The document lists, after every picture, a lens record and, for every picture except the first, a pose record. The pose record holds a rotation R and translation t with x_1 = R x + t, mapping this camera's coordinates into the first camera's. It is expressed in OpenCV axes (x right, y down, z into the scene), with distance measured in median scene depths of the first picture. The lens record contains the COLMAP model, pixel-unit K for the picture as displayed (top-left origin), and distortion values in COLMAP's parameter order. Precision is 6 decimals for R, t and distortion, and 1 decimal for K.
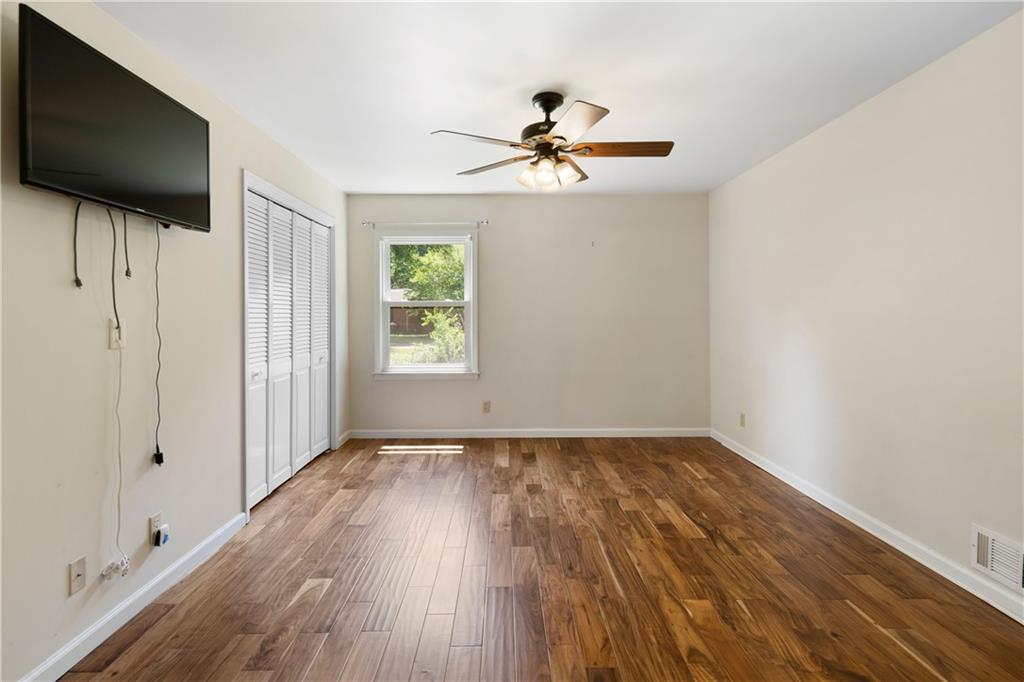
lens RADIAL K [[501.1, 0, 504.2], [0, 501.1, 311.4], [0, 0, 1]] dist [0.006303, -0.000179]
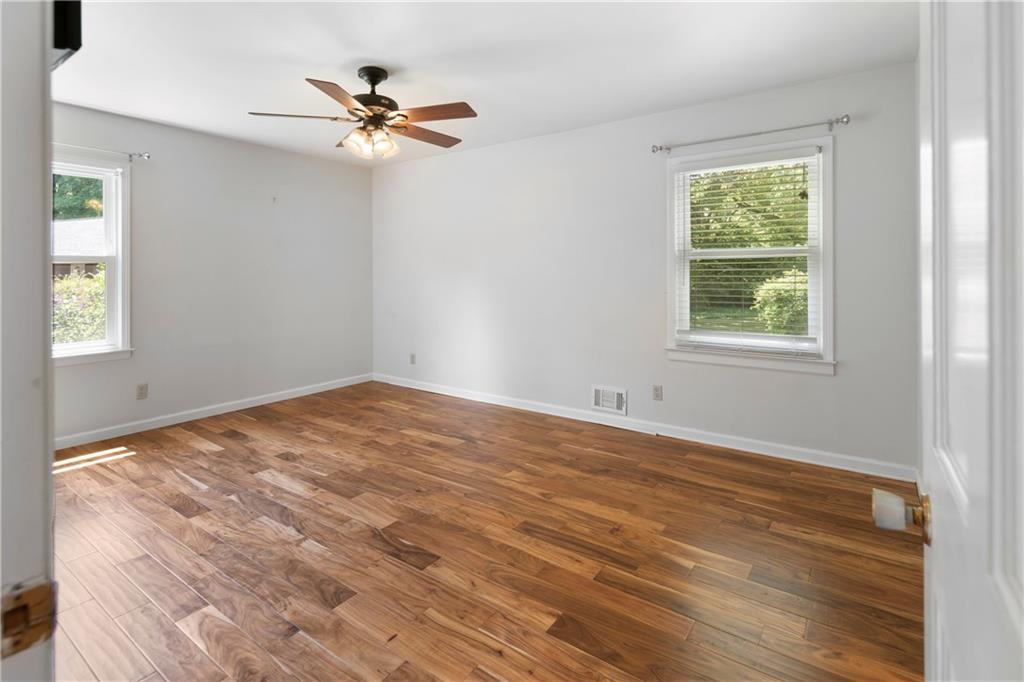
lens RADIAL K [[505.3, 0, 506.1], [0, 505.3, 286.4], [0, 0, 1]] dist [0.002518, -0.000662]
pose [[0.586498, -0.022332, 0.809643, -0.705858], [-0.003051, 0.999552, 0.029780, -0.001362], [-0.809945, -0.019936, 0.586167, 0.155173]]
